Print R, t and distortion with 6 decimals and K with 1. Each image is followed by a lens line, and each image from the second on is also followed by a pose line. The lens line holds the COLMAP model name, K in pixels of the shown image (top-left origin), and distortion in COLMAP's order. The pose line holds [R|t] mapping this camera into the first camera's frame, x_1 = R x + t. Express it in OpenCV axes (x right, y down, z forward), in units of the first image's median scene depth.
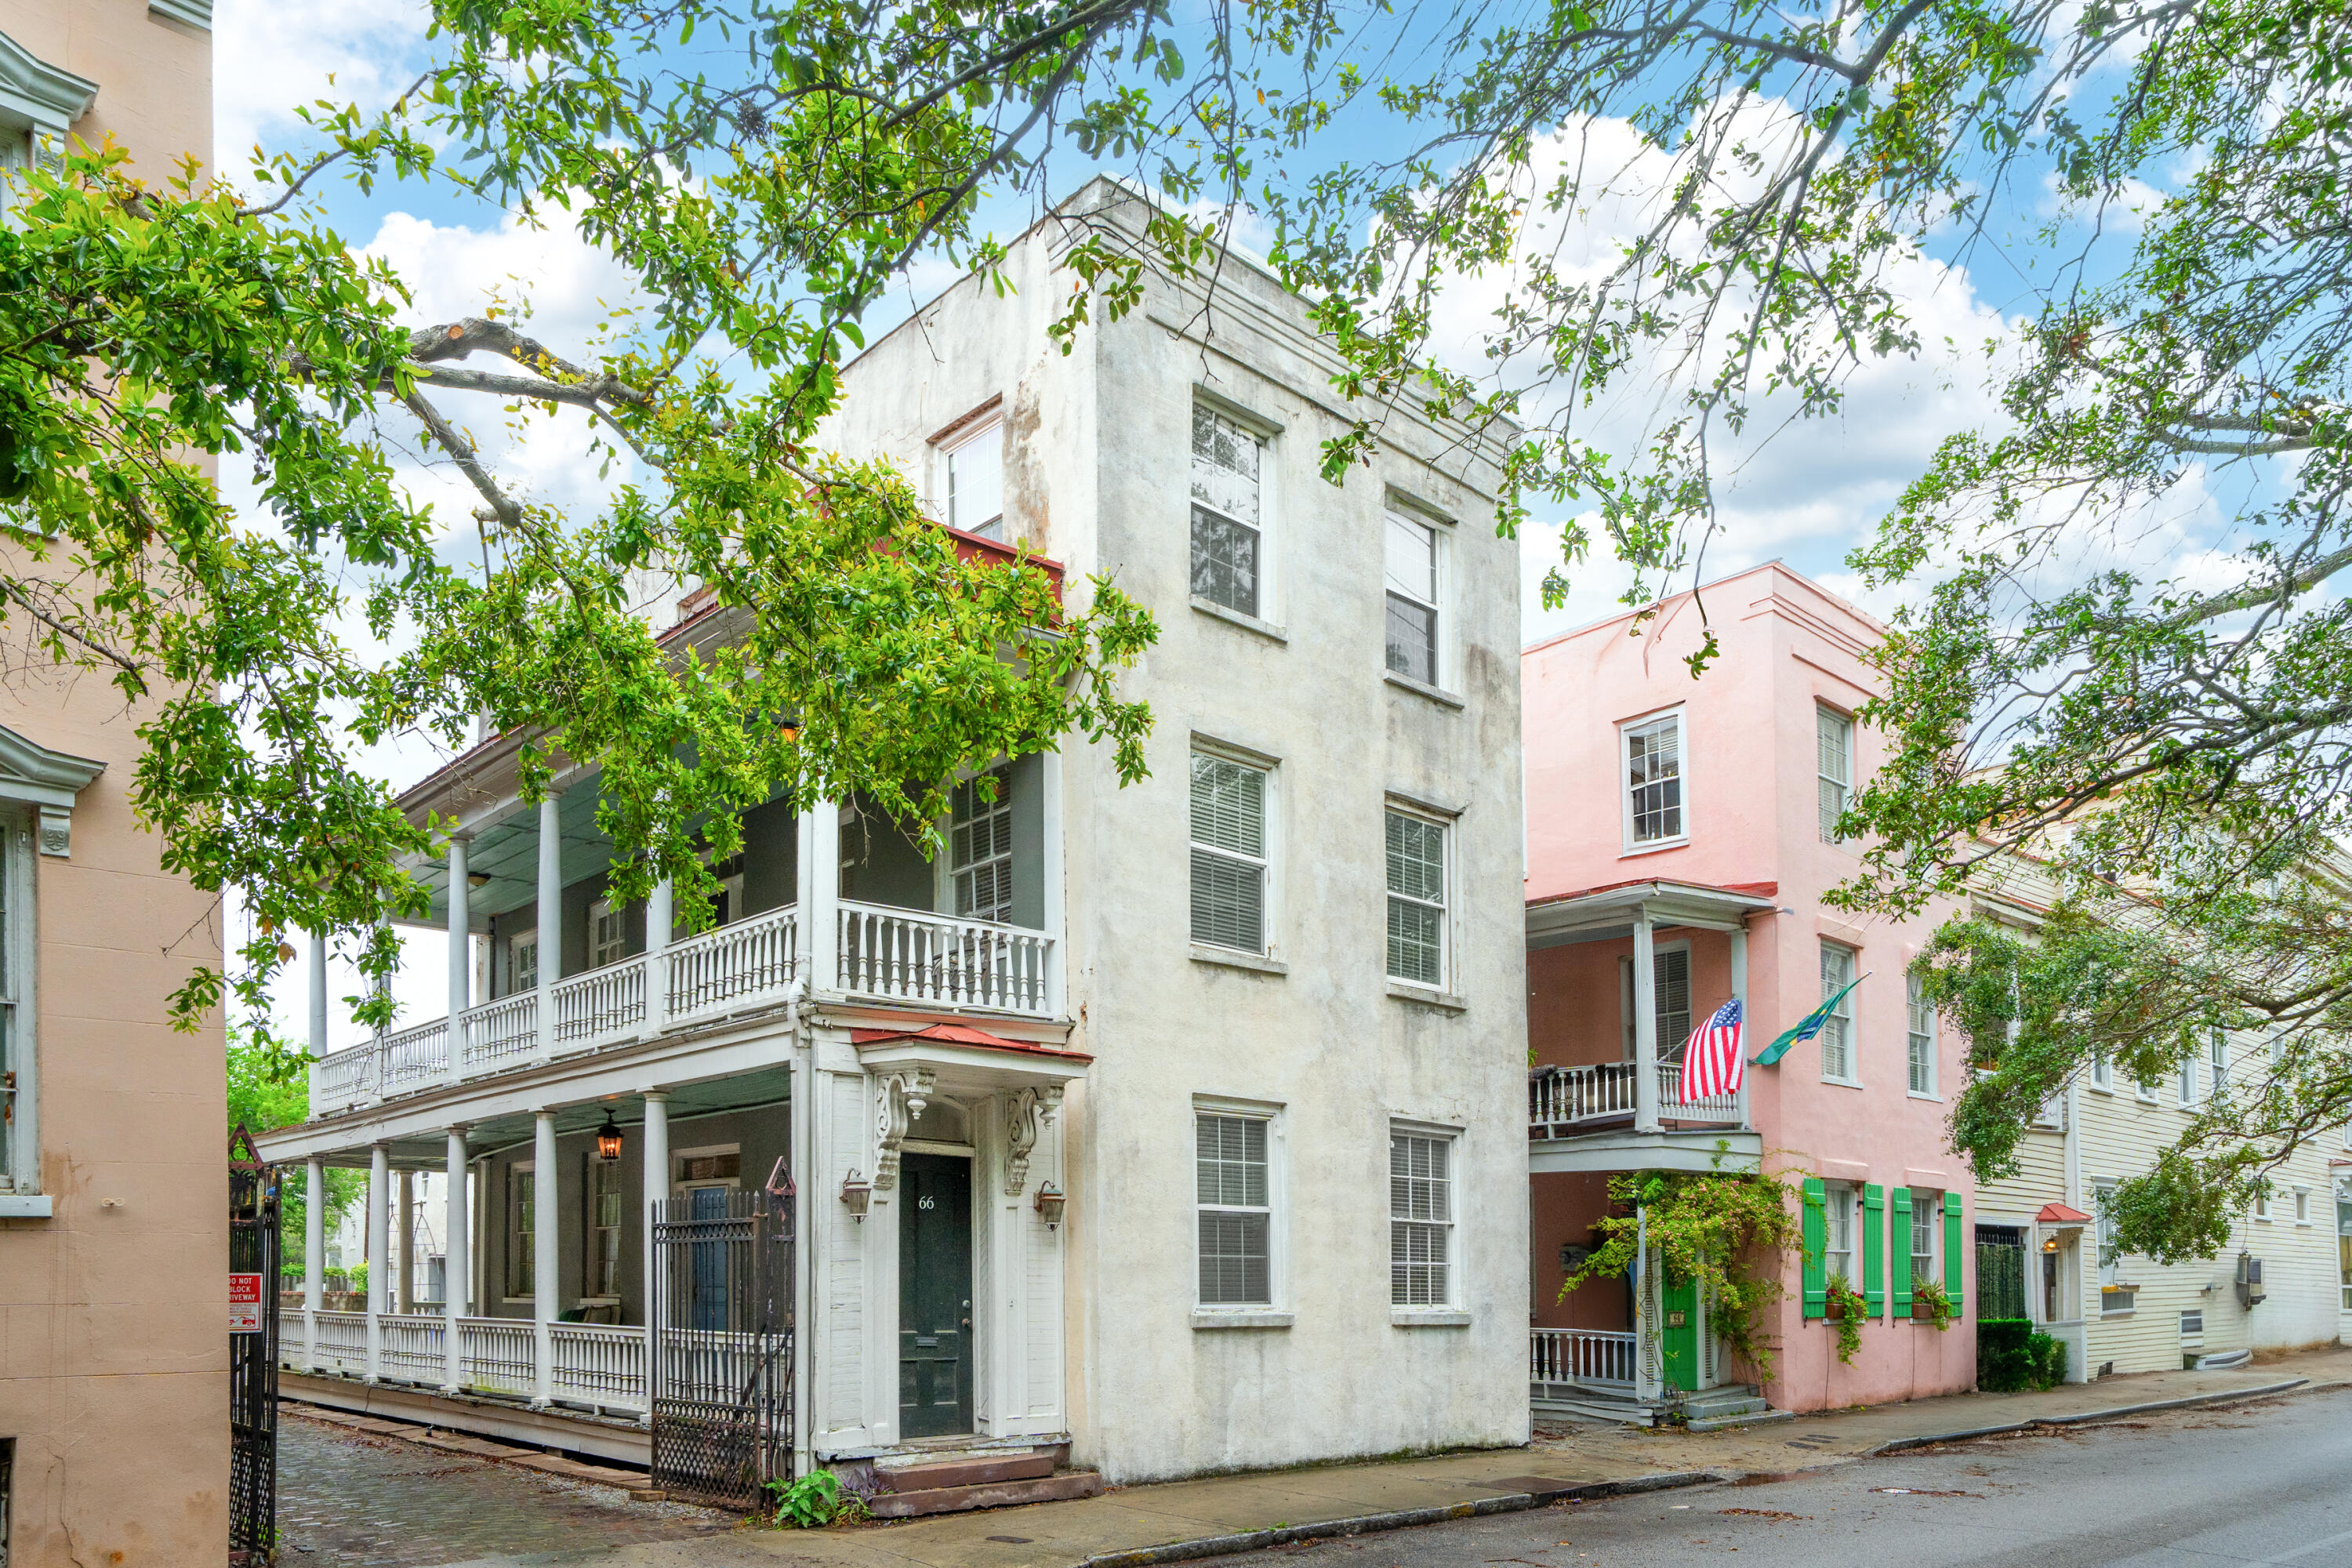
lens RADIAL K [[1543.9, 0, 1176.0], [0, 1543.9, 784.0], [0, 0, 1]] dist [0.000636, -0.000575]
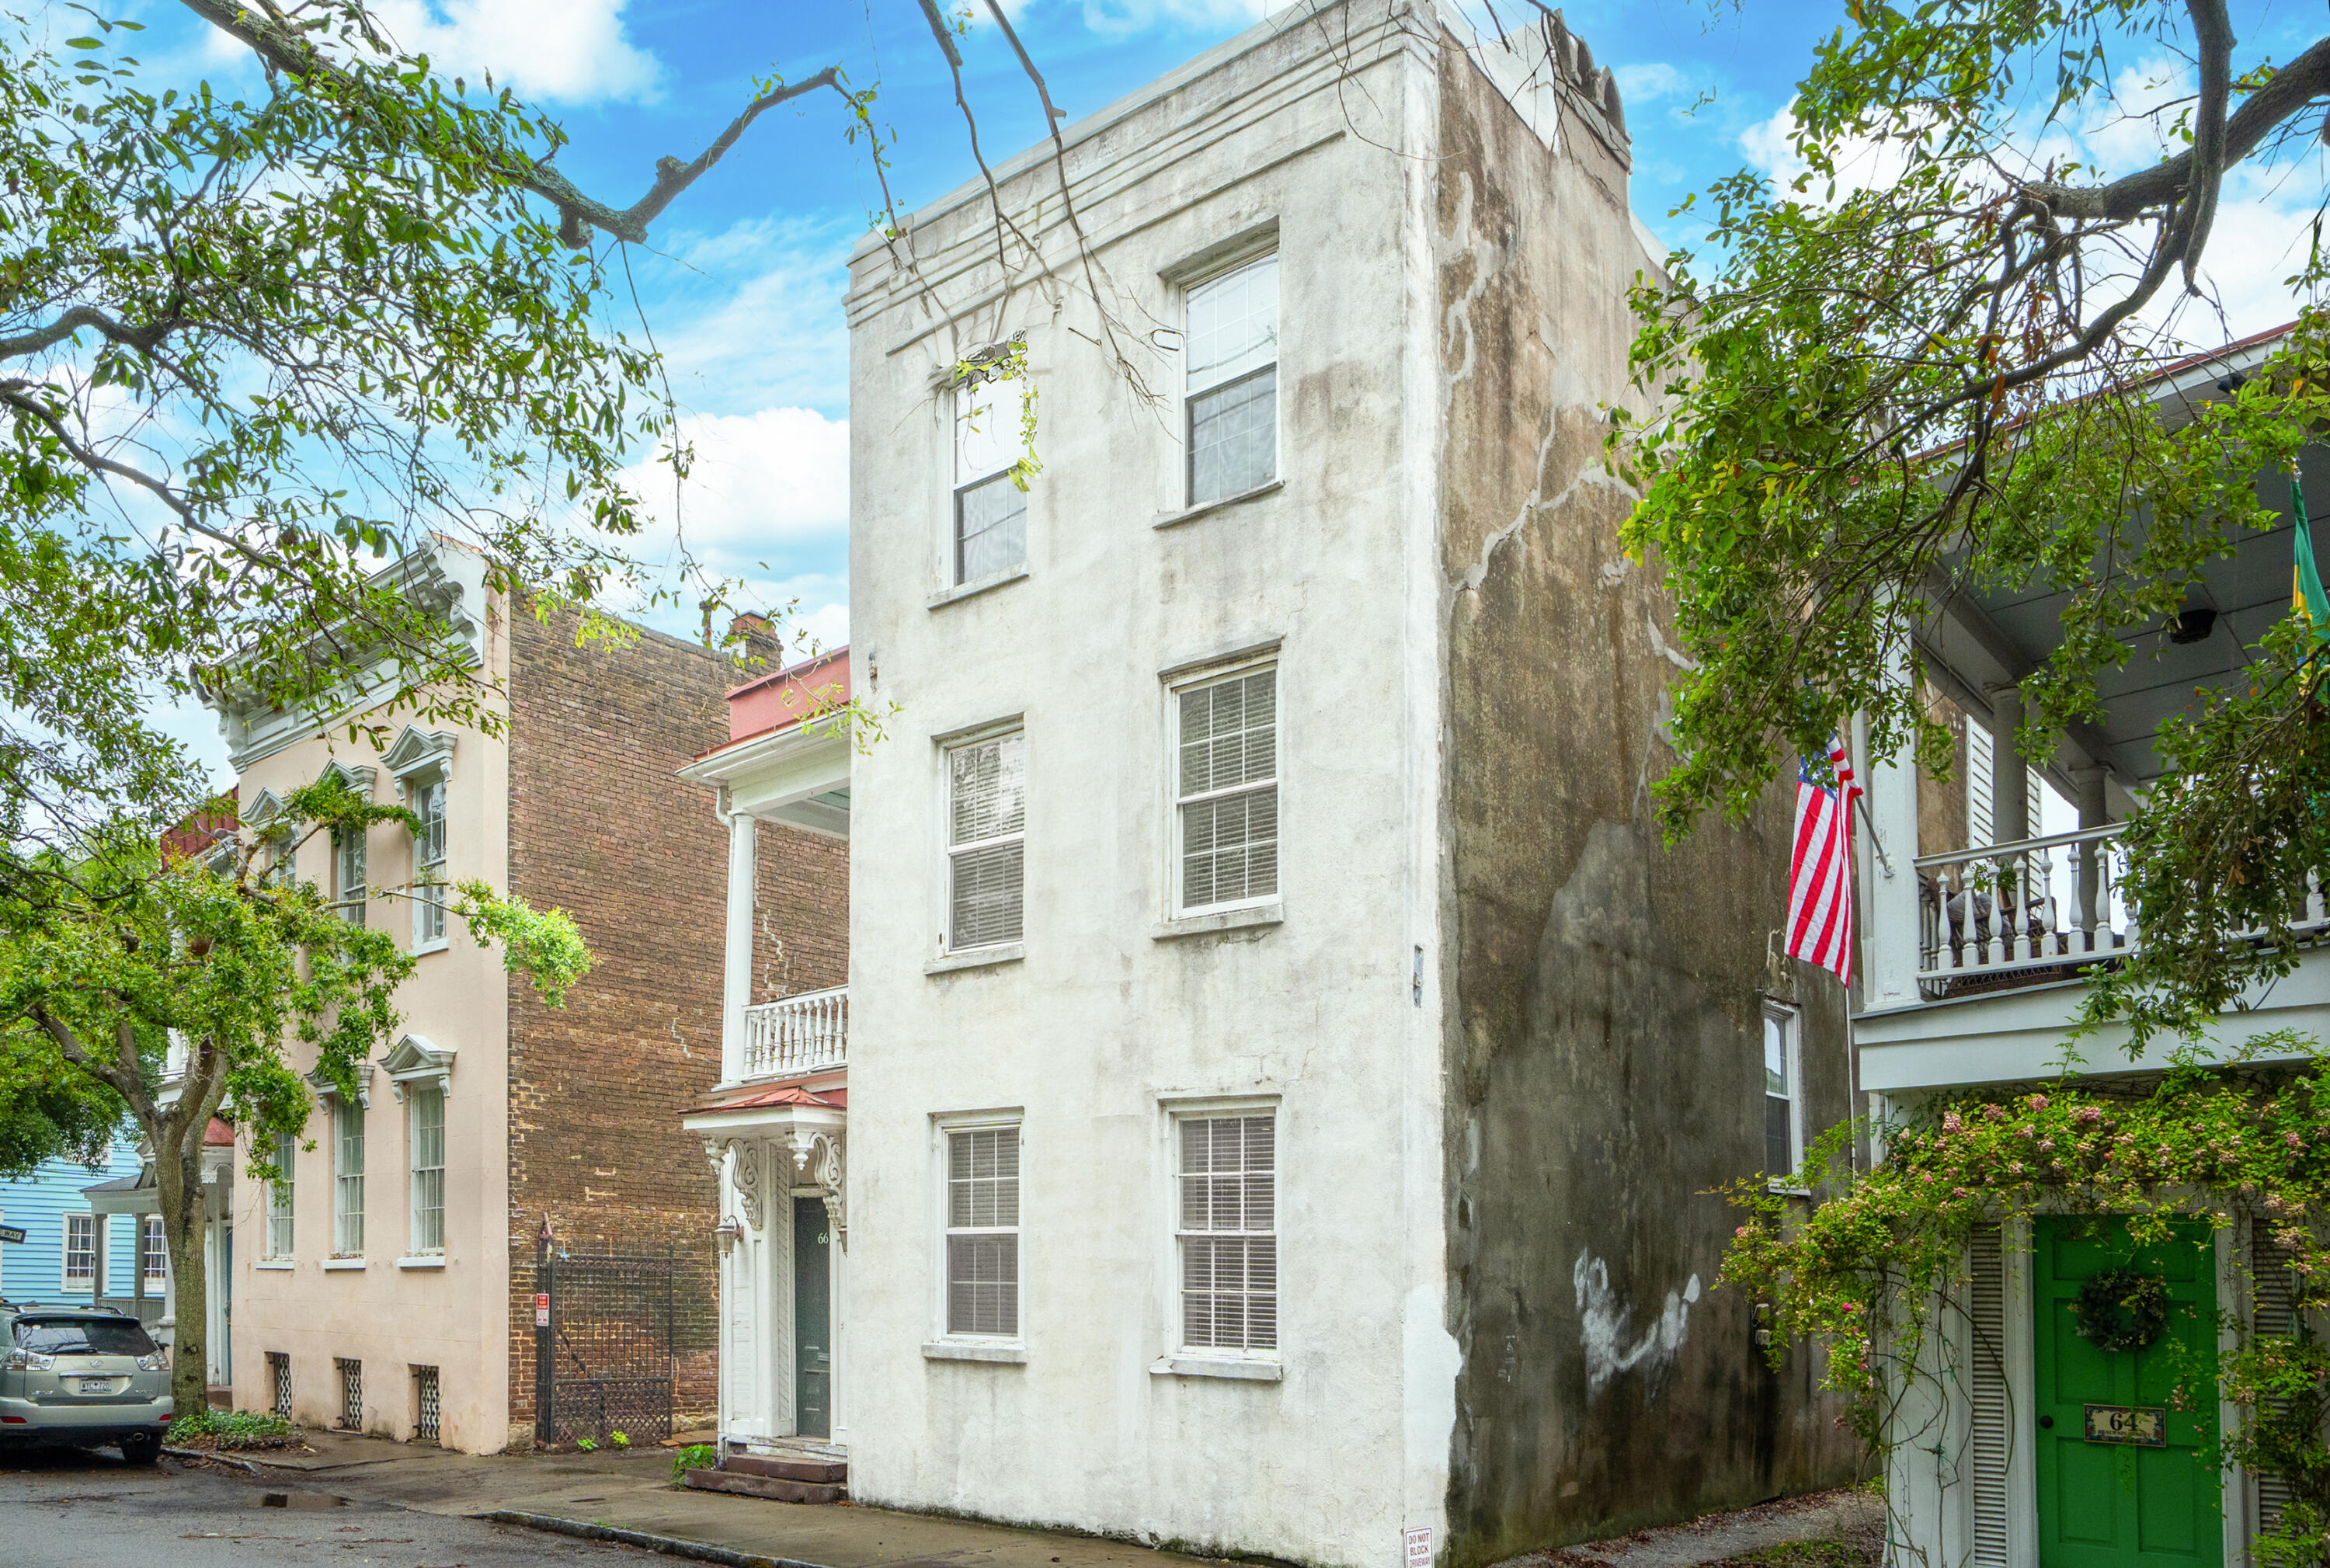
lens RADIAL K [[1766.4, 0, 1165.0], [0, 1766.4, 784.0], [0, 0, 1]] dist [-0.004556, 0.000207]
pose [[0.121555, -0.288600, -0.949702, 1.106105], [0.276267, 0.928827, -0.246896, 0.315801], [0.953363, -0.232360, 0.192634, 0.959552]]
